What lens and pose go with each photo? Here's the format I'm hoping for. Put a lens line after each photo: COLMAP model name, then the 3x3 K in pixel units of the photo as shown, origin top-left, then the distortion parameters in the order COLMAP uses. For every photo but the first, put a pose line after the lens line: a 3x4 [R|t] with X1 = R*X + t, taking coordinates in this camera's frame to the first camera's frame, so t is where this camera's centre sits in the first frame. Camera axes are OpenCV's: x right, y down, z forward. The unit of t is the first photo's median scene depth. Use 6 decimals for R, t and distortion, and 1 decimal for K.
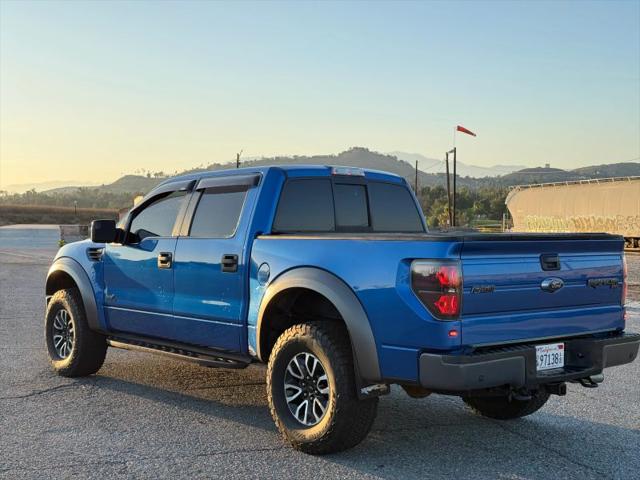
lens RADIAL K [[881.4, 0, 317.3], [0, 881.4, 241.1], [0, 0, 1]] dist [0.168214, -0.055511]
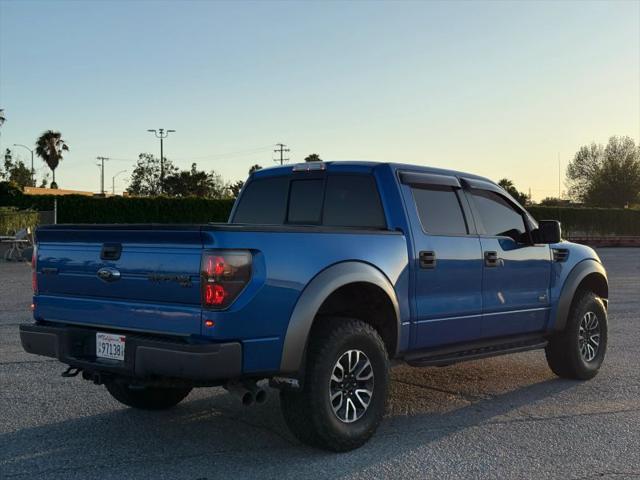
lens RADIAL K [[881.2, 0, 320.0], [0, 881.2, 240.0], [0, 0, 1]] dist [0.166866, -0.037289]
pose [[0.177582, 0.004913, -0.984094, 1.159248], [-0.022981, 0.999736, 0.000845, 0.003684], [0.983838, 0.022465, 0.177648, 0.949705]]
